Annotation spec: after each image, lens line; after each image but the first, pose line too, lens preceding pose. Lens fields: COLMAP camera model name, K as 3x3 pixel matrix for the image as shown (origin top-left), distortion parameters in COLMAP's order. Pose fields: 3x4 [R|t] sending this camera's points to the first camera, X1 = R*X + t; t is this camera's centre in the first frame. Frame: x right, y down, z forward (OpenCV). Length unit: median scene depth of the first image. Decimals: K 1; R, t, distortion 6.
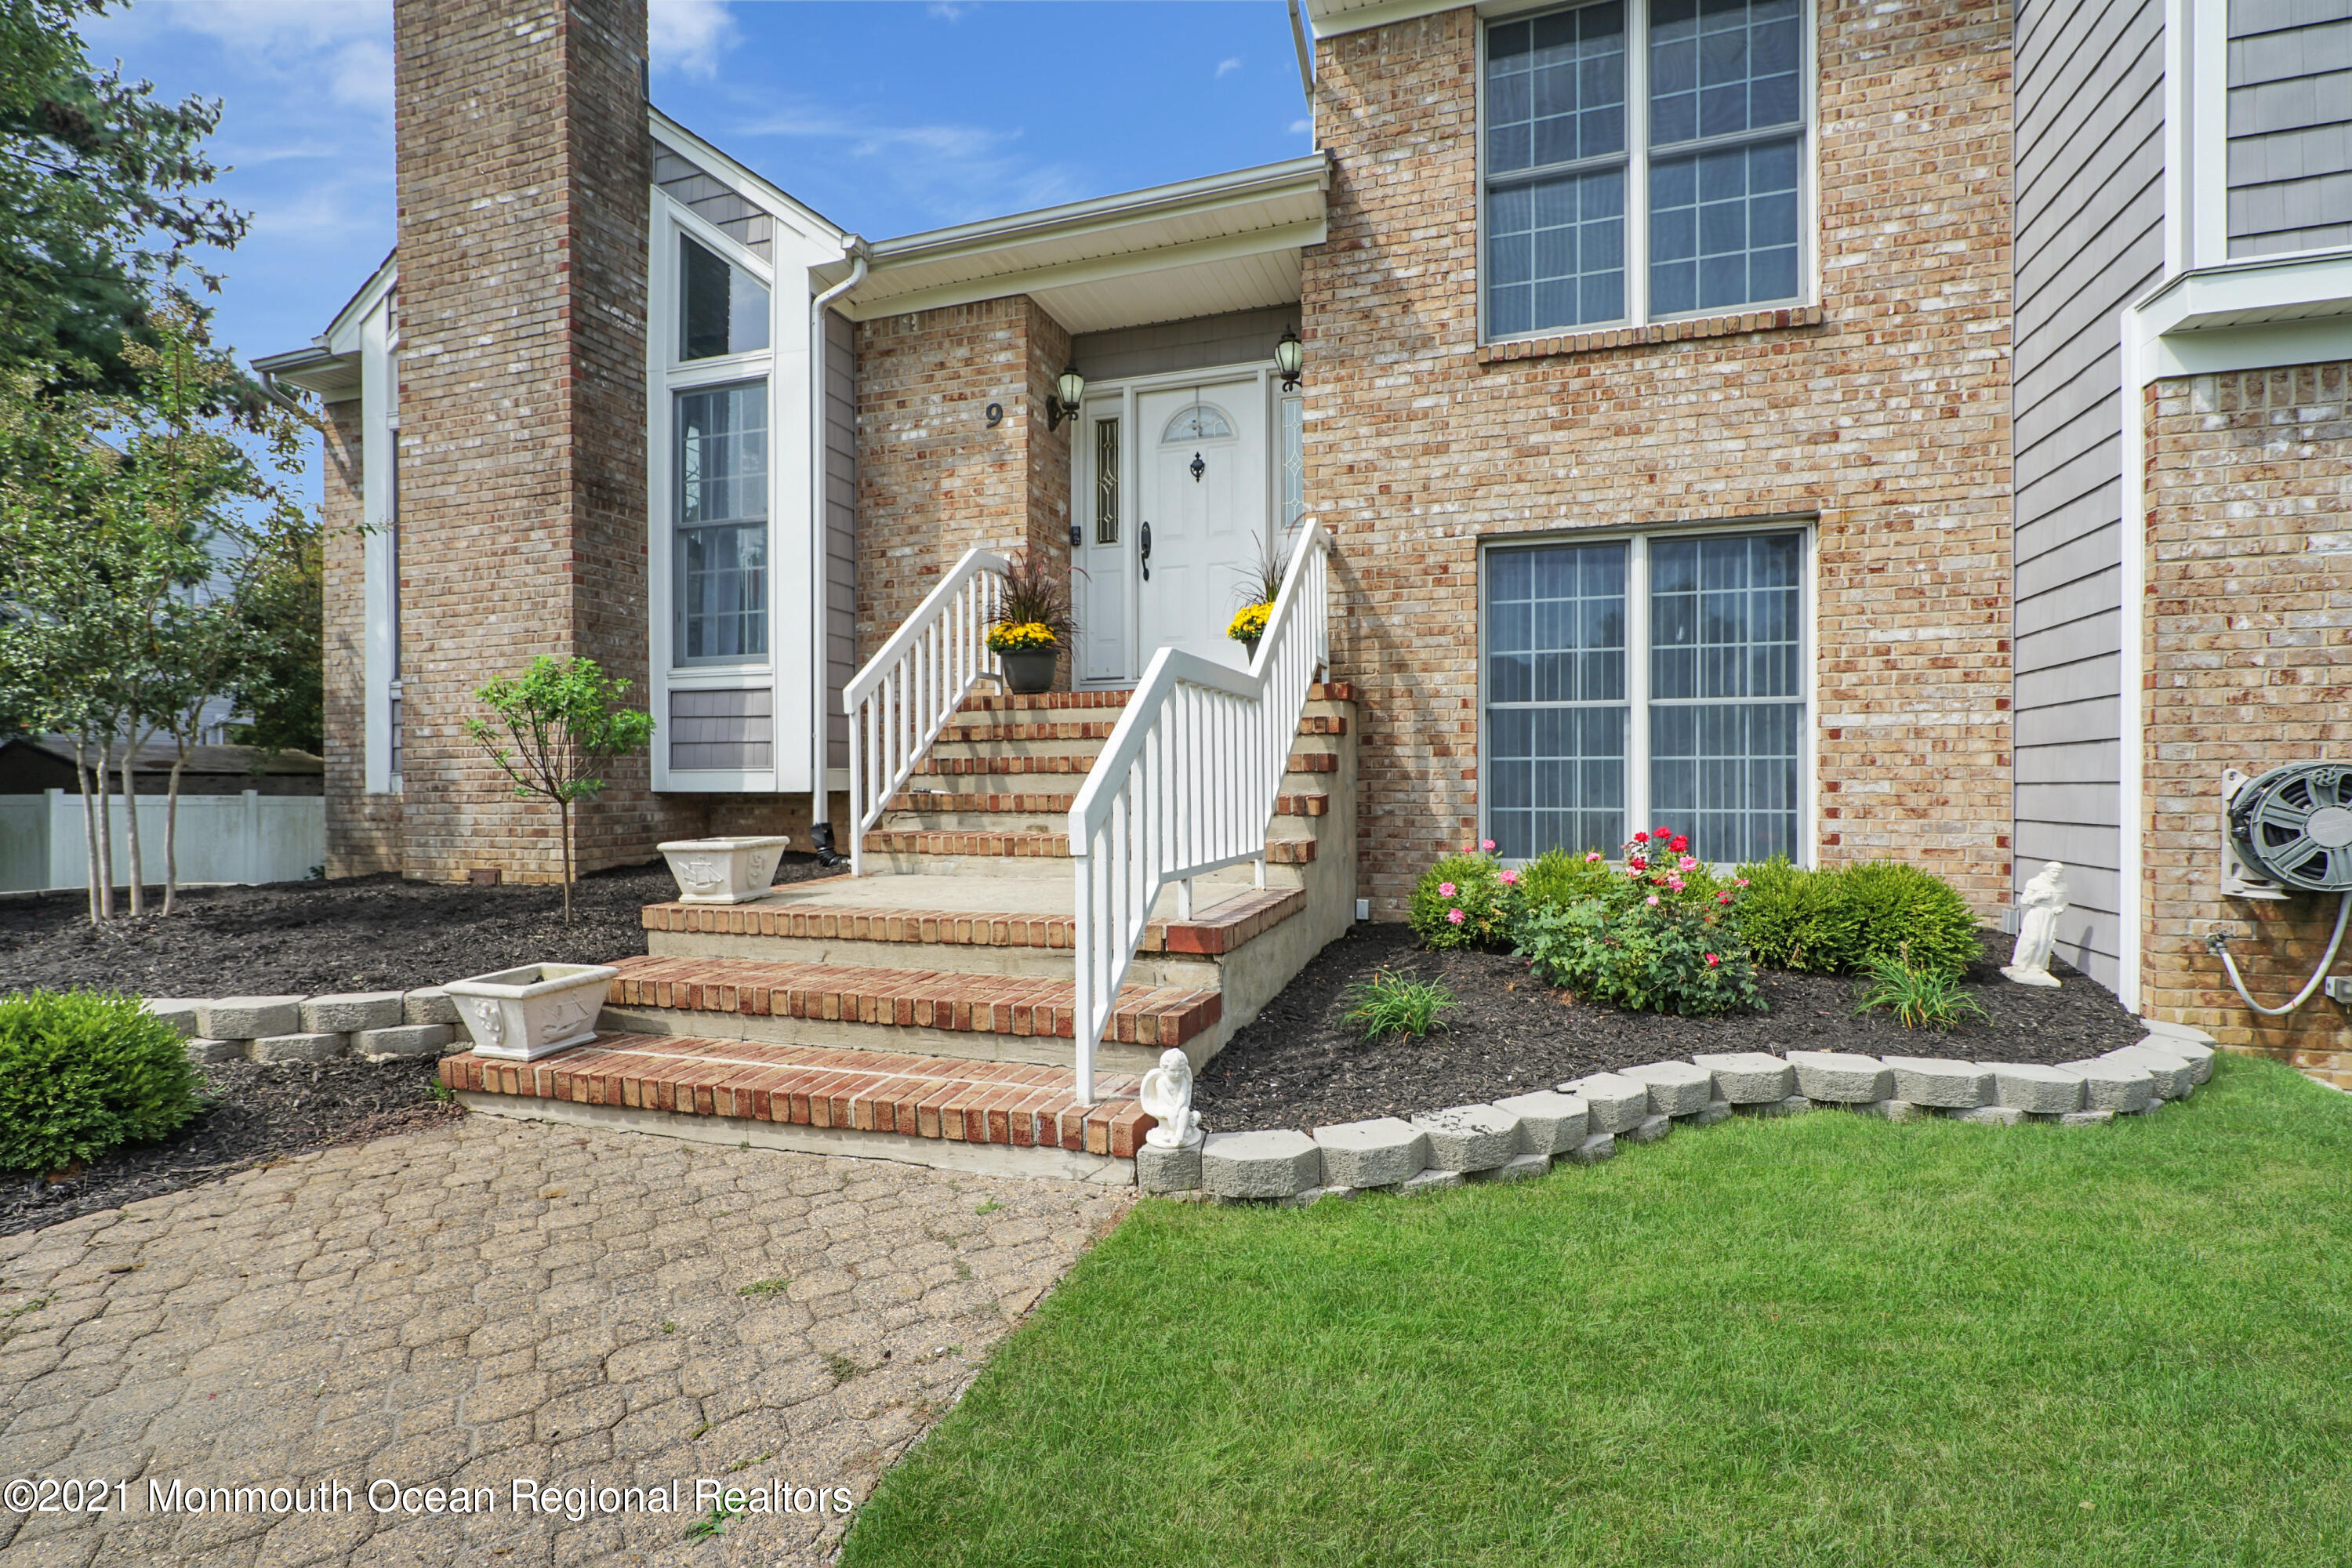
lens RADIAL K [[1065.5, 0, 1177.7], [0, 1065.5, 784.2], [0, 0, 1]] dist [-0.002782, 0.002188]
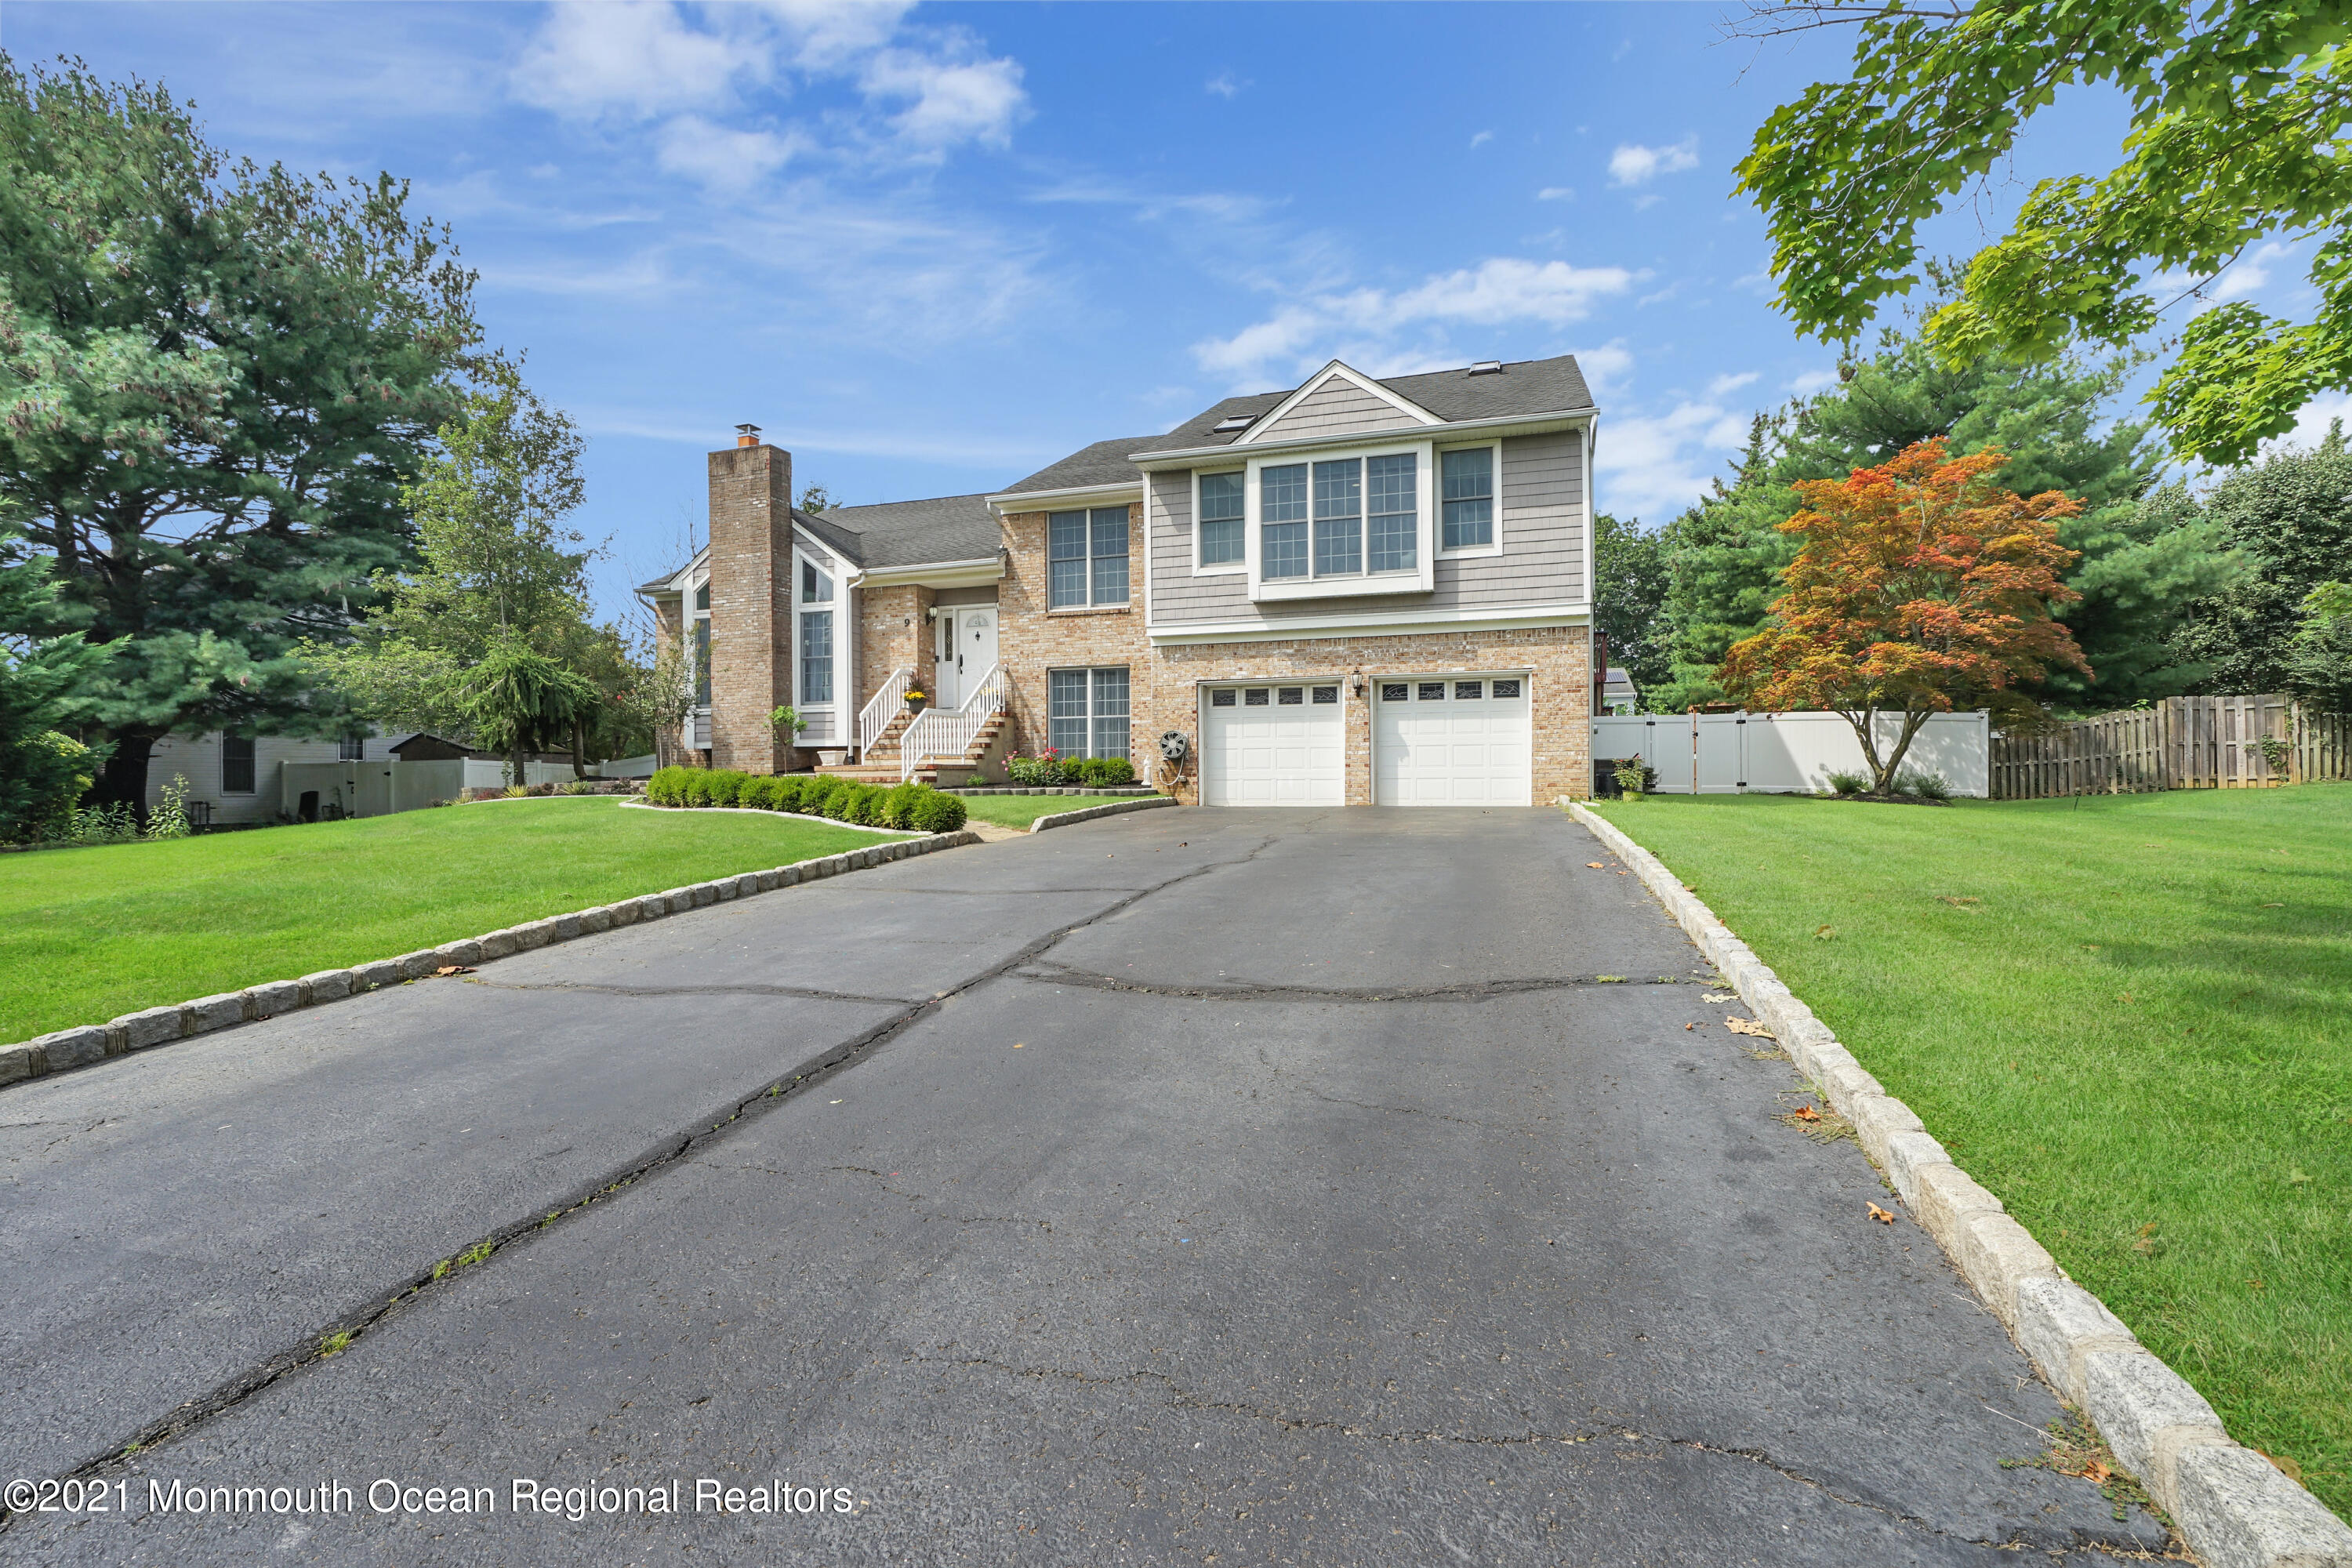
lens RADIAL K [[1065.5, 0, 1180.2], [0, 1065.5, 792.1], [0, 0, 1]] dist [-0.002782, 0.002188]
pose [[0.999980, -0.002629, 0.005775, 0.688789], [0.002595, 0.999980, 0.005832, 0.144338], [-0.005790, -0.005817, 0.999966, -2.398916]]
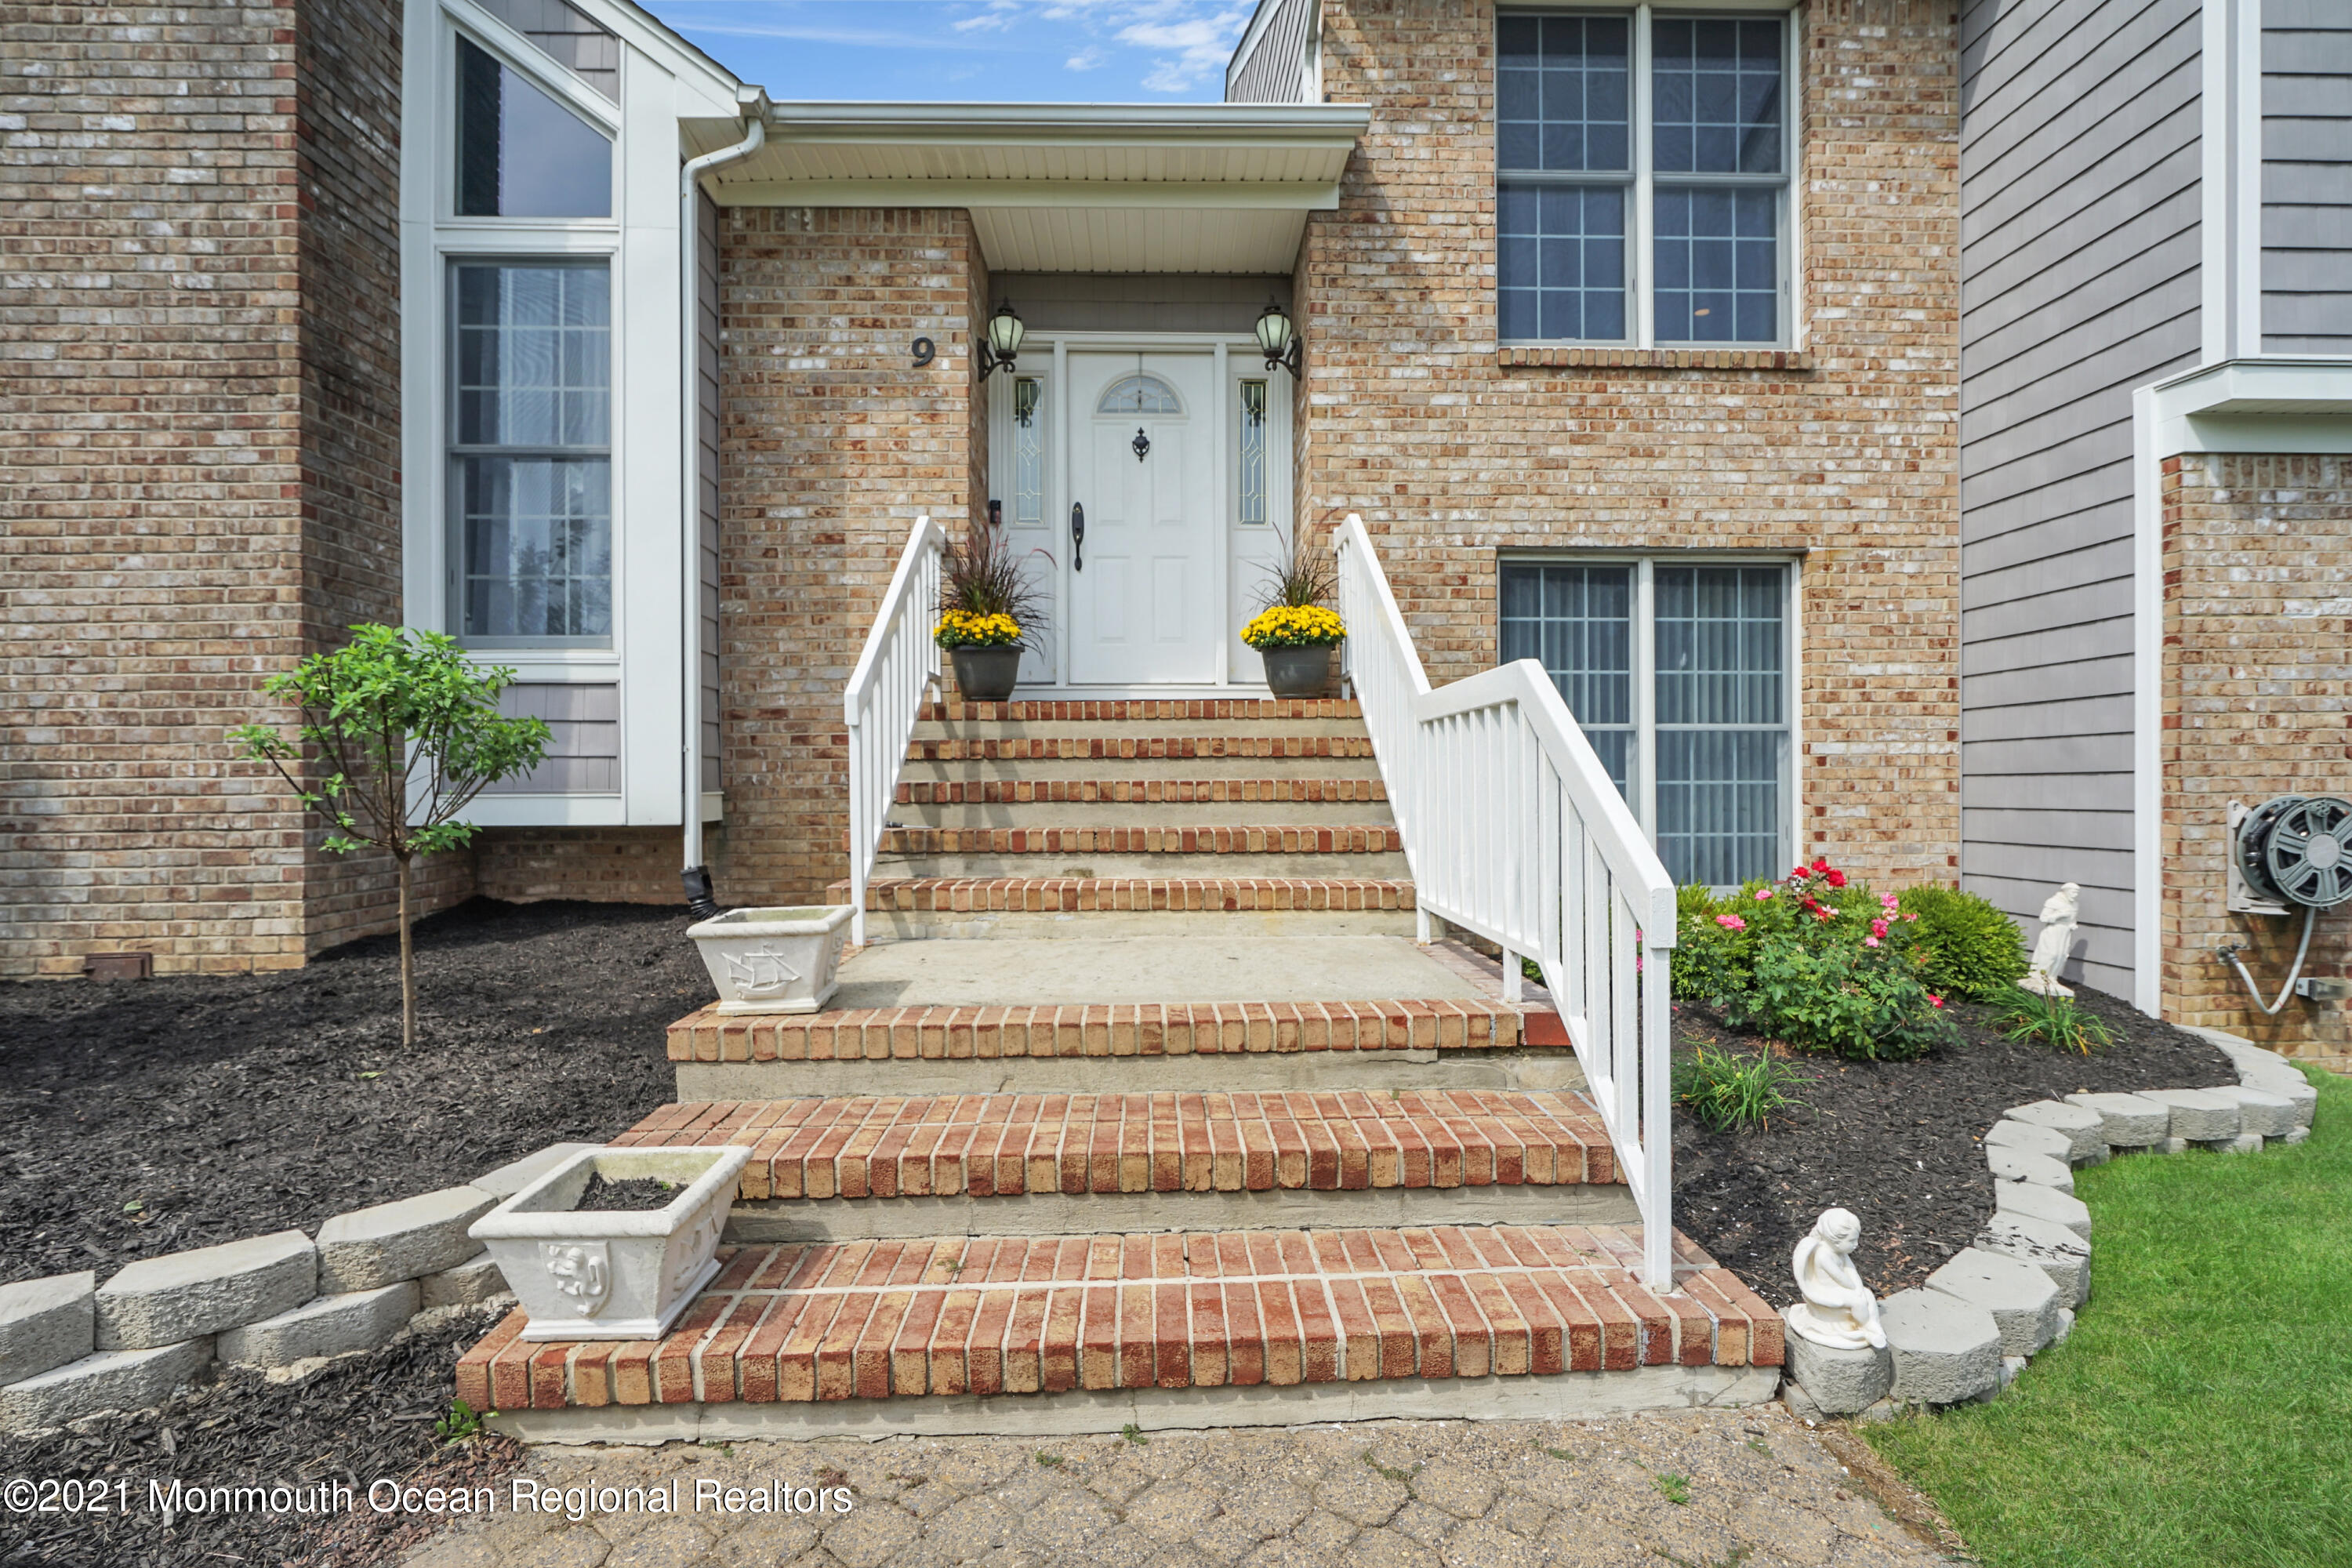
lens RADIAL K [[1065.5, 0, 1174.5], [0, 1065.5, 784.6], [0, 0, 1]] dist [-0.002782, 0.002188]
pose [[0.939486, -0.001112, 0.342584, -0.313610], [0.002281, 0.999993, -0.003010, -0.020368], [-0.342578, 0.003609, 0.939482, 0.210957]]
